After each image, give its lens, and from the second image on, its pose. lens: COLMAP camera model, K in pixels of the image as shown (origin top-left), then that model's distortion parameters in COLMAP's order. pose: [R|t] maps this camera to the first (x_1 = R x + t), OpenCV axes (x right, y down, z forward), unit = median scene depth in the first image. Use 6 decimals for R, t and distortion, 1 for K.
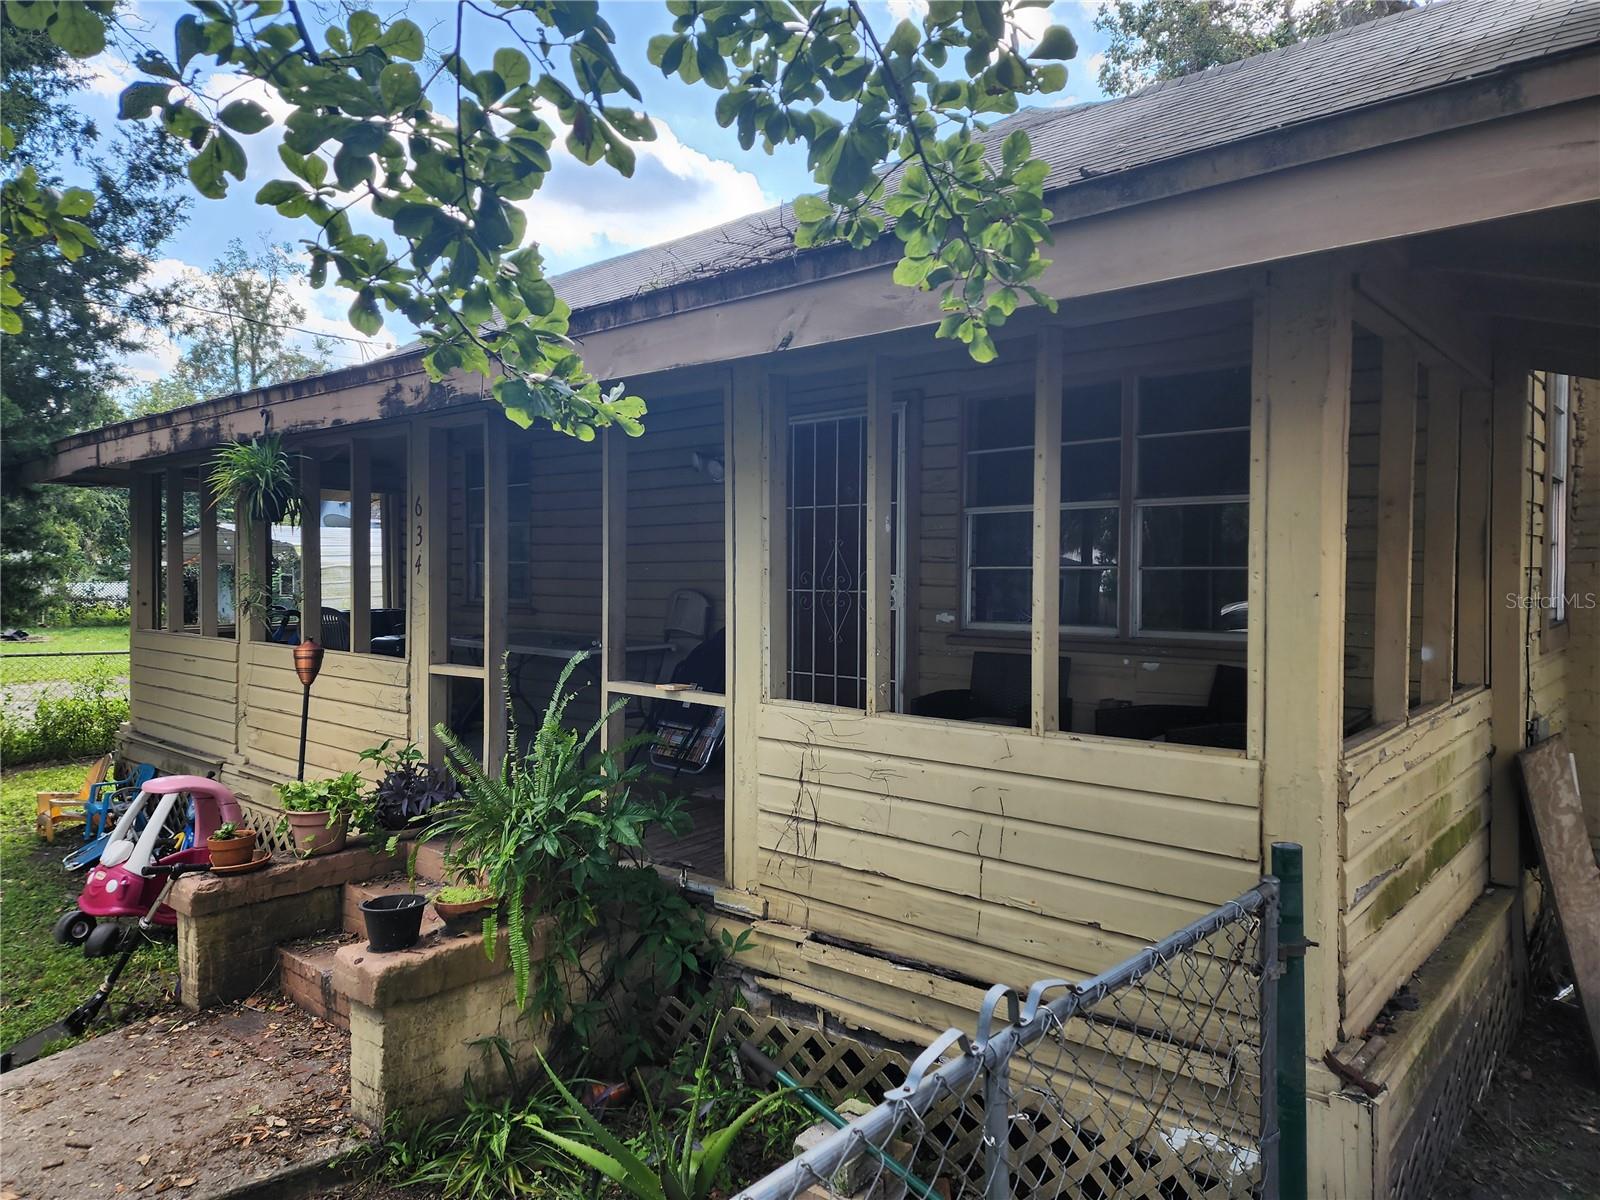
lens RADIAL K [[1069.6, 0, 808.4], [0, 1069.6, 600.8], [0, 0, 1]] dist [0.082765, -0.092103]
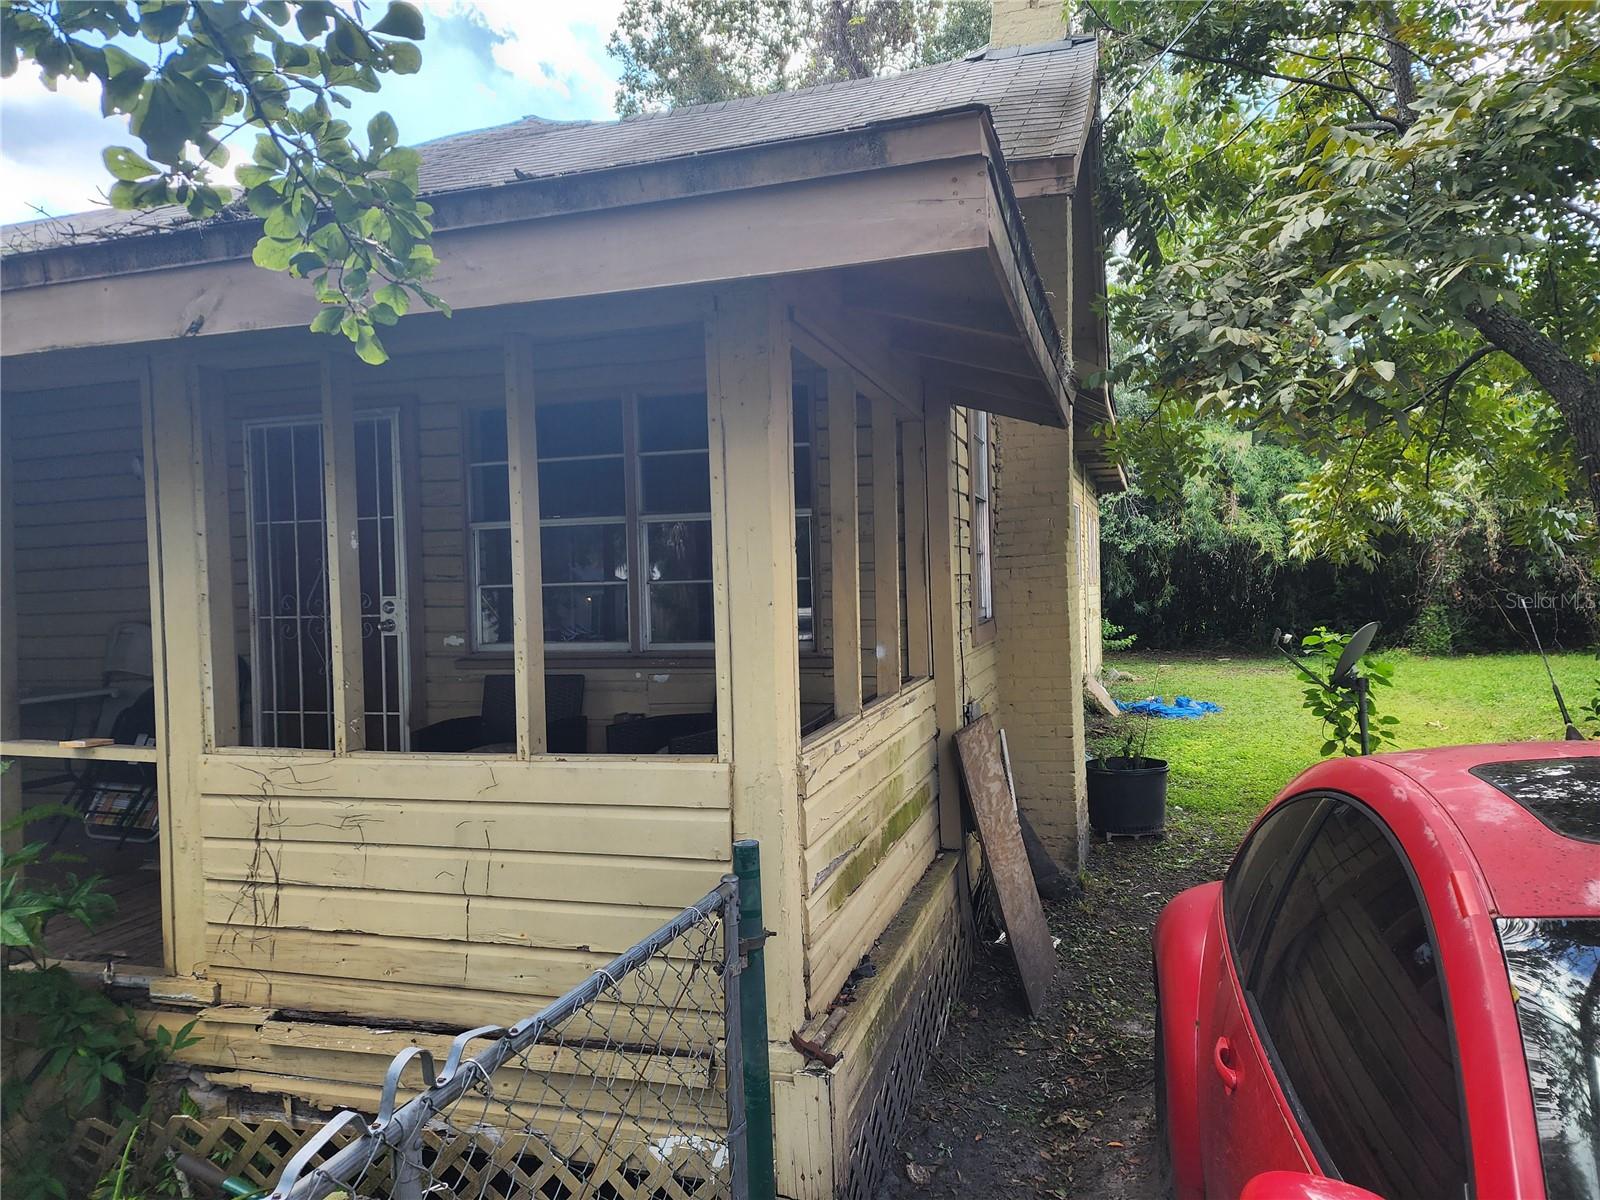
lens RADIAL K [[1069.6, 0, 808.4], [0, 1069.6, 600.8], [0, 0, 1]] dist [0.082765, -0.092103]
pose [[0.916226, -0.035417, 0.399093, 0.061581], [0.041991, 0.999088, -0.007740, 0.000751], [-0.398455, 0.023850, 0.916878, 0.010744]]
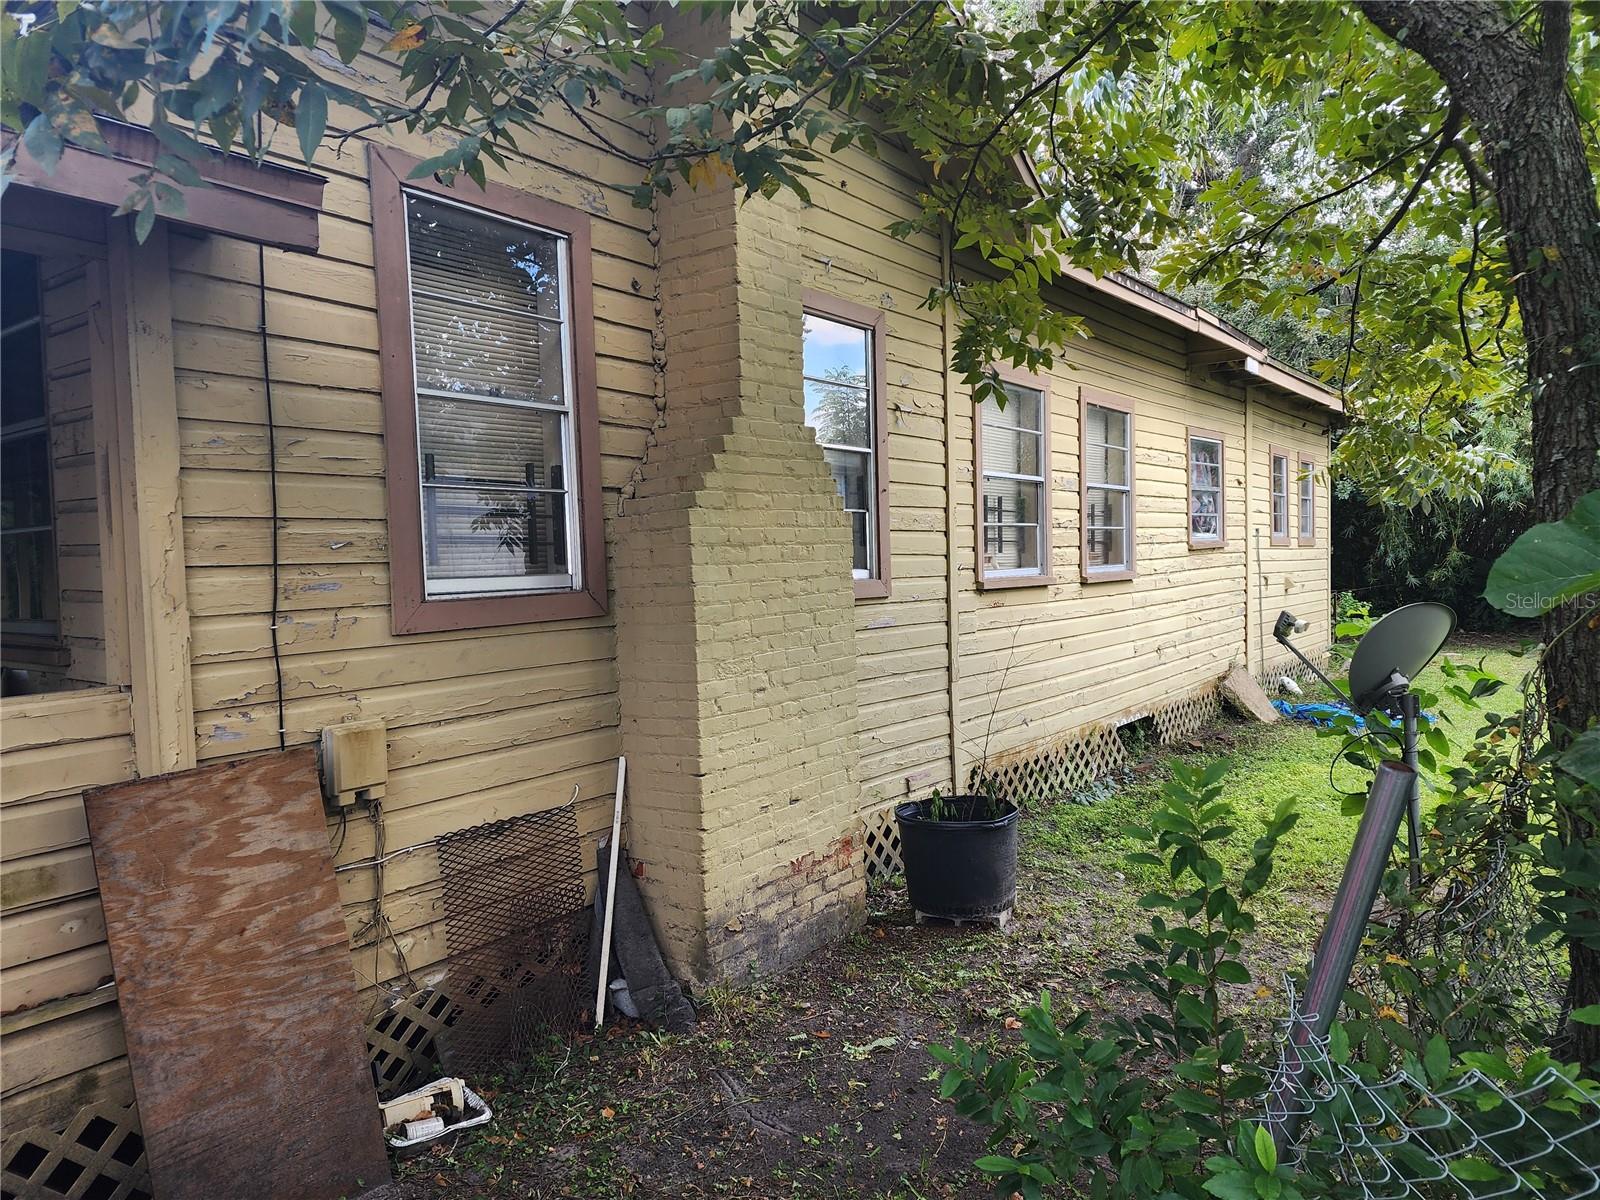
lens RADIAL K [[1069.6, 0, 808.4], [0, 1069.6, 600.8], [0, 0, 1]] dist [0.082765, -0.092103]
pose [[0.996030, -0.033510, 0.082473, 1.230509], [0.032739, 0.999407, 0.010689, 0.035443], [-0.082783, -0.007947, 0.996536, 0.338150]]
